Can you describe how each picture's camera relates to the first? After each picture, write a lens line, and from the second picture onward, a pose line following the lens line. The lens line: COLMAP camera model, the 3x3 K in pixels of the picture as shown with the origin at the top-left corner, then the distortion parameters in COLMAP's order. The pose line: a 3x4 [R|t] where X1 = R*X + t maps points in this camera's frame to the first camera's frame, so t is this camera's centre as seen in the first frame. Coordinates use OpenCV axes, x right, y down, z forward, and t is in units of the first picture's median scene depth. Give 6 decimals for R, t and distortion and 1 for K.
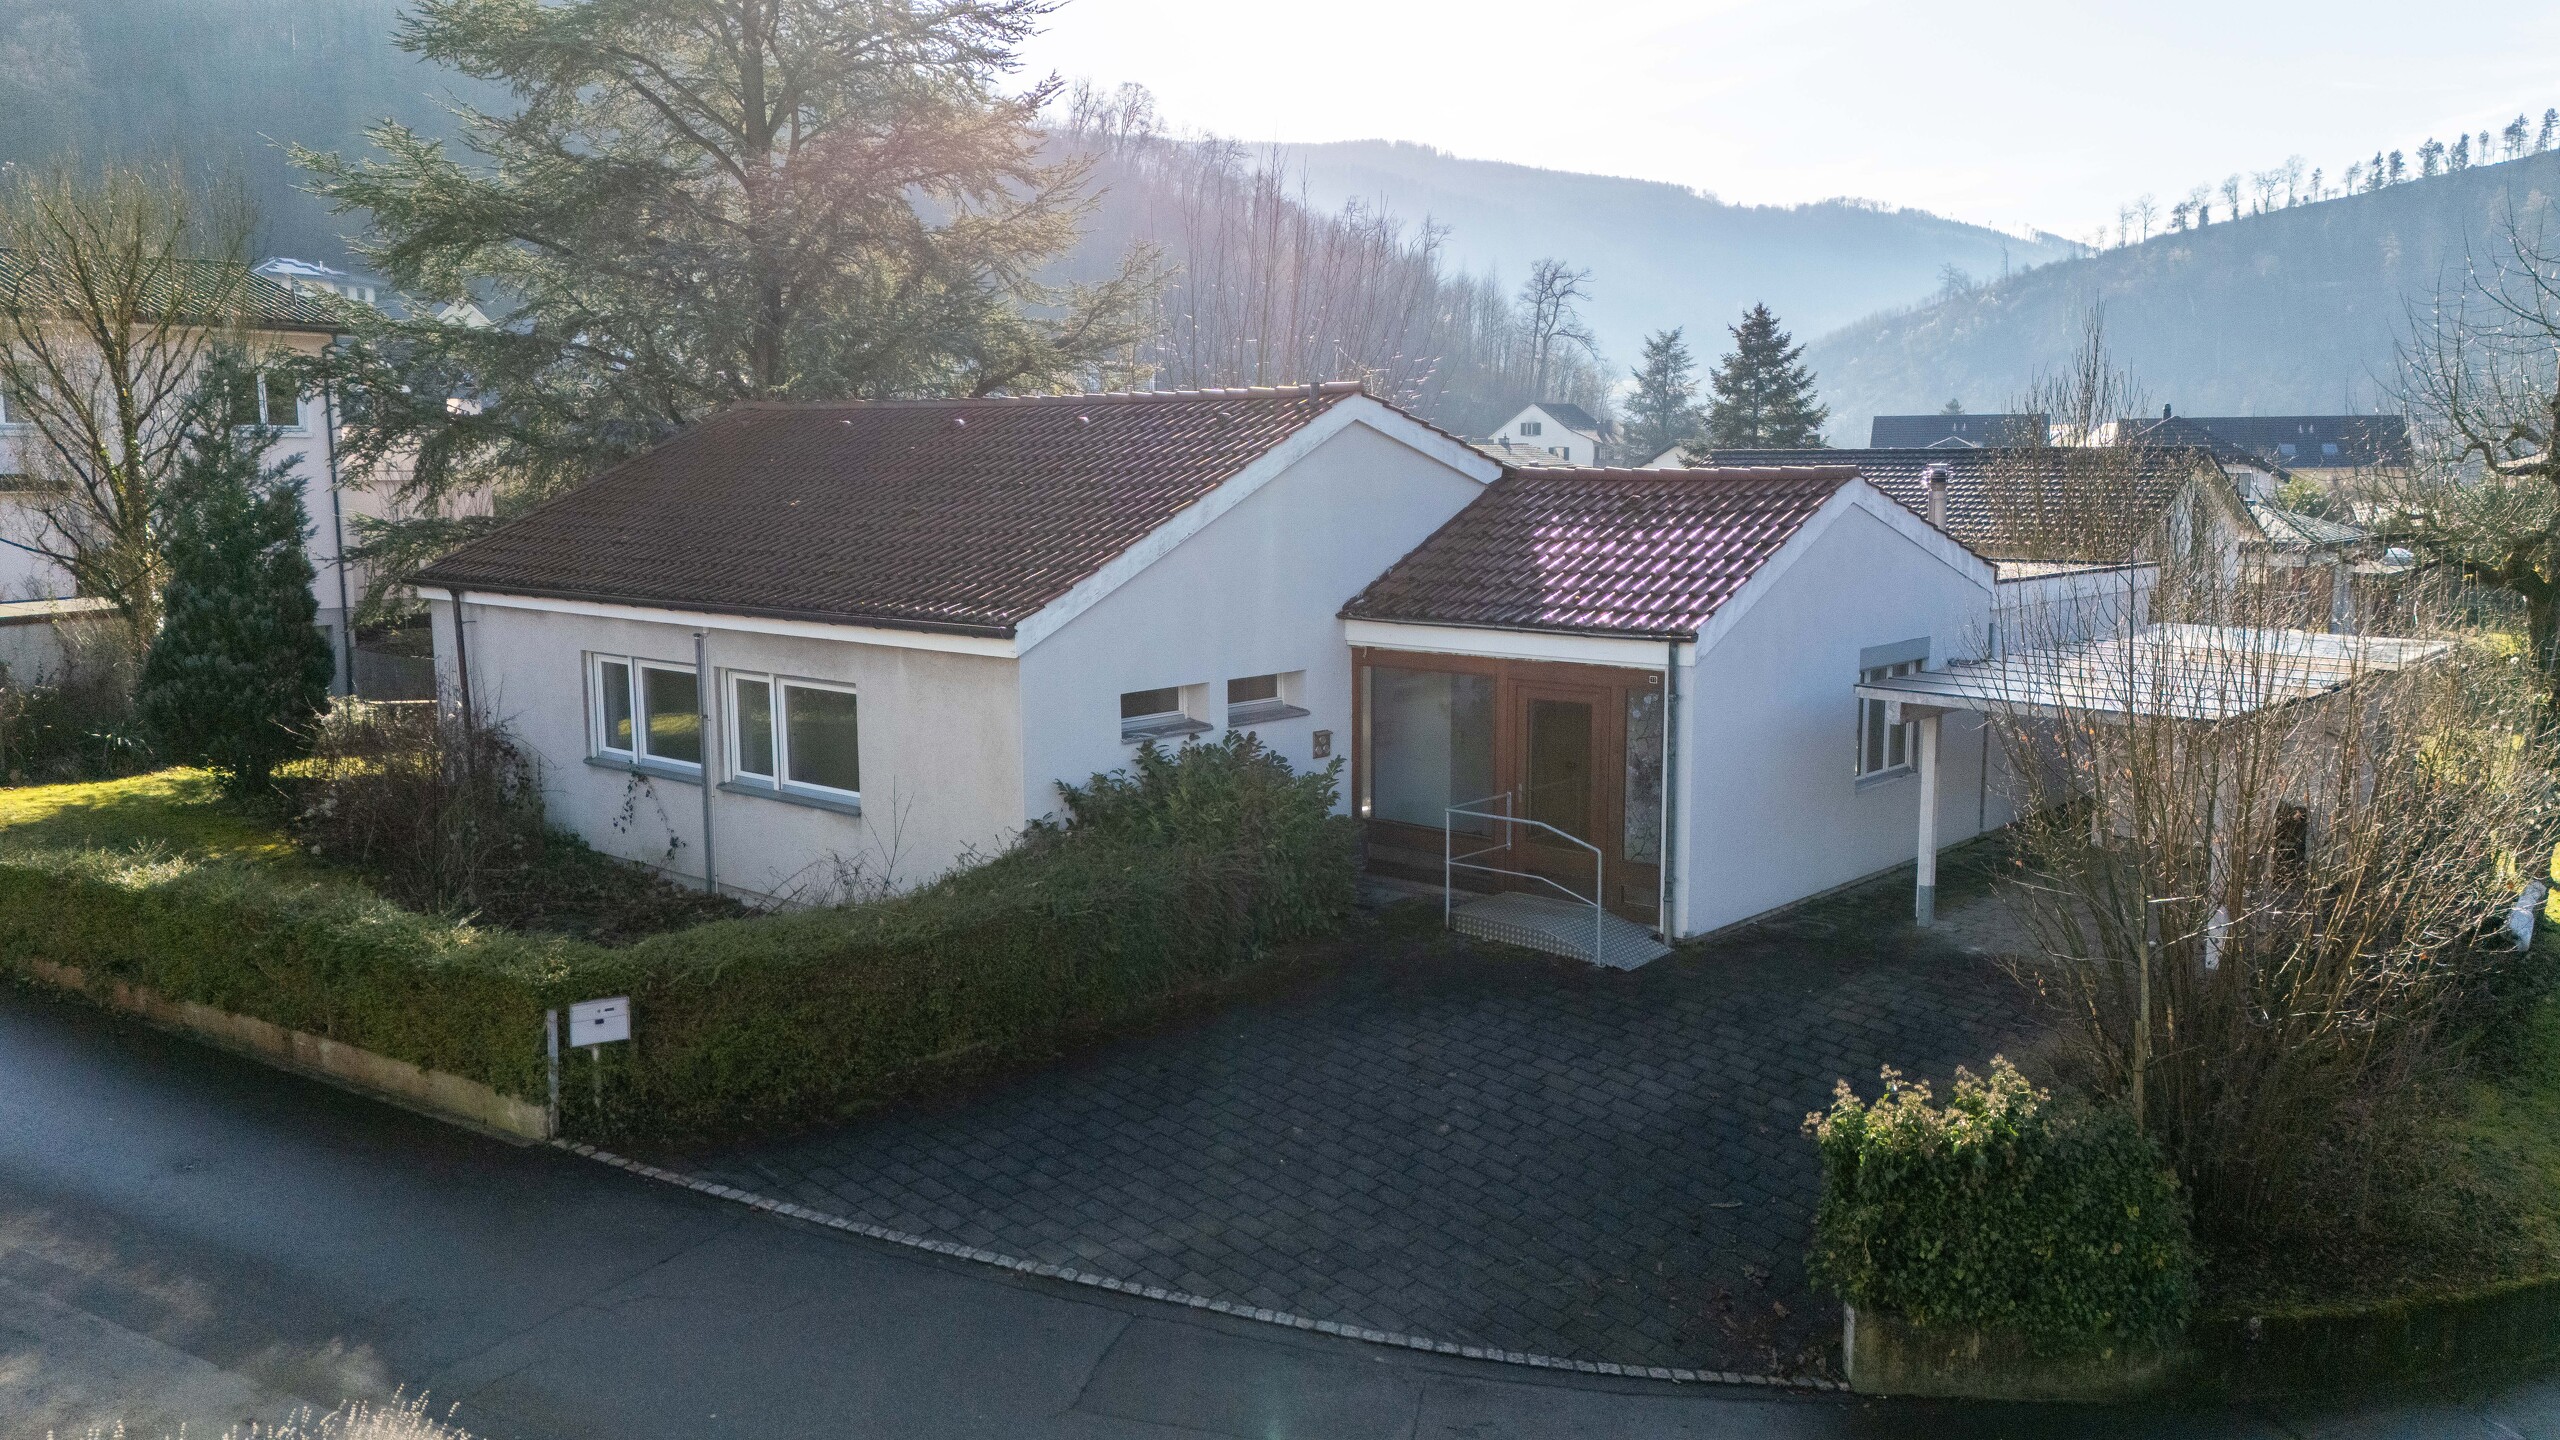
lens RADIAL K [[1917.5, 0, 1243.2], [0, 1917.5, 725.7], [0, 0, 1]] dist [0.078384, -0.069193]
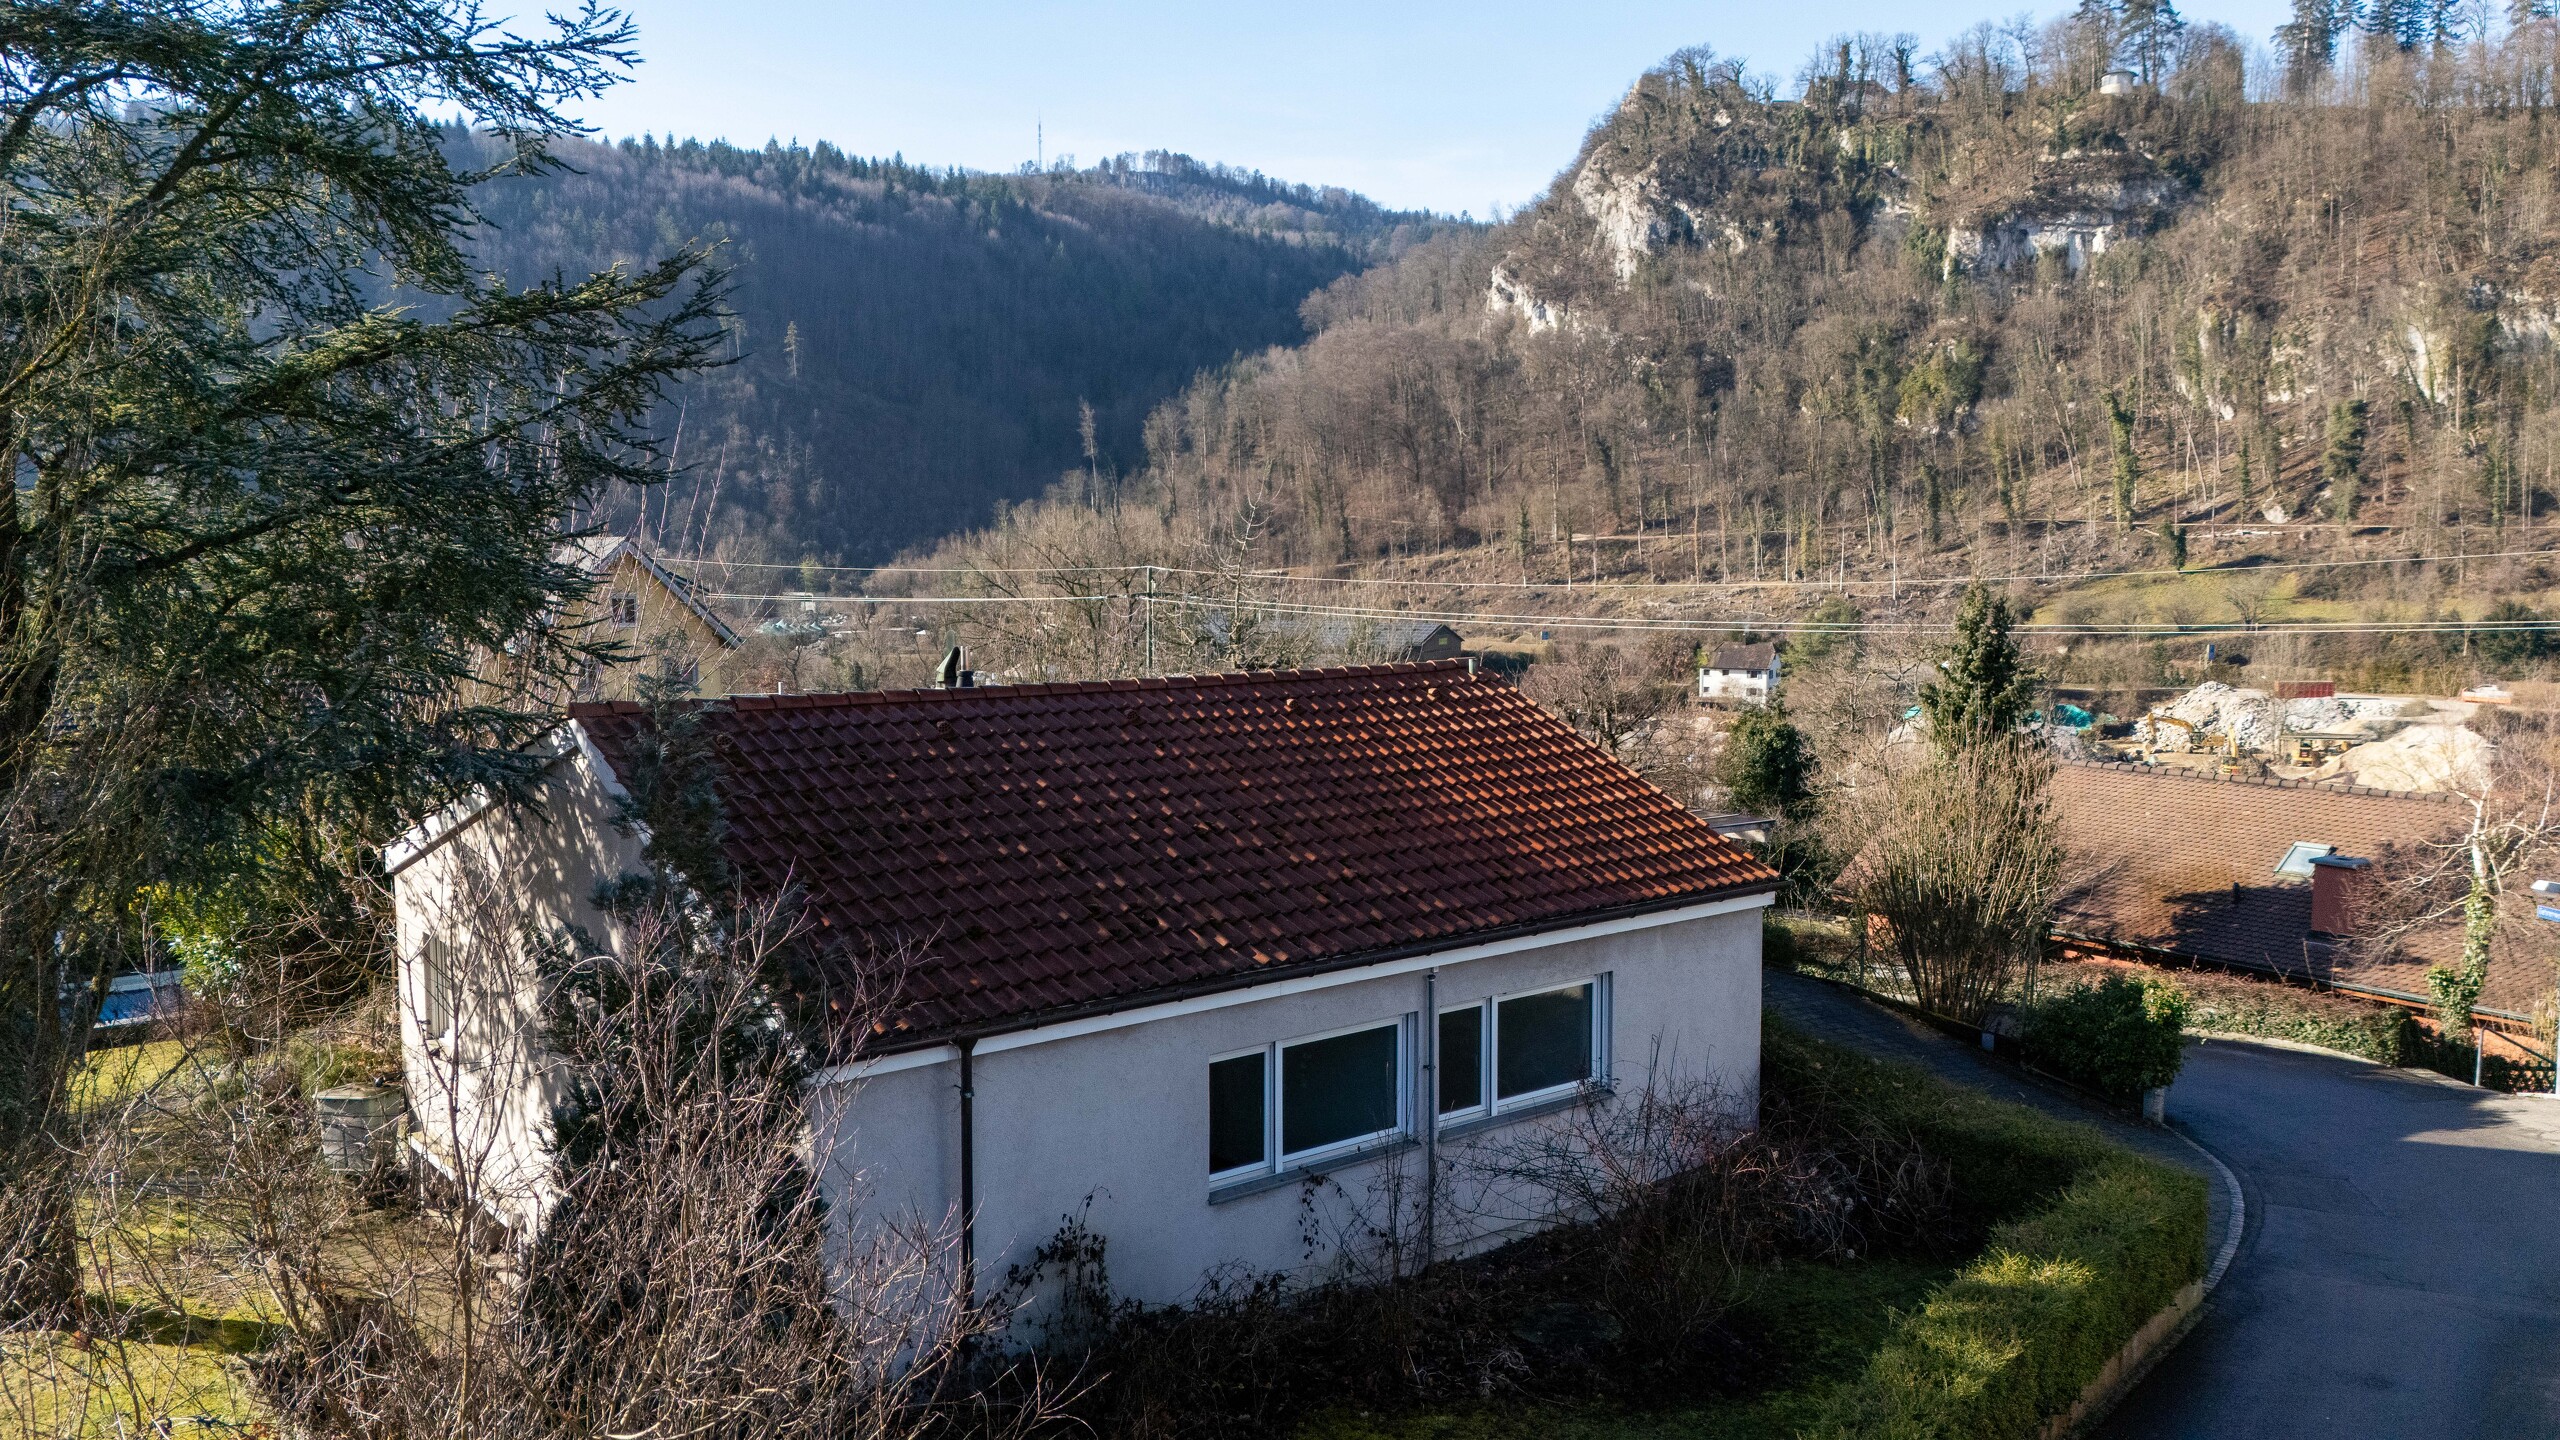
lens RADIAL K [[1902.9, 0, 1260.5], [0, 1902.9, 710.0], [0, 0, 1]] dist [0.112631, -0.146285]
pose [[0.150588, -0.066747, 0.986341, -1.345005], [0.150504, 0.987636, 0.043857, -0.255241], [-0.977073, 0.141844, 0.158772, 1.069693]]
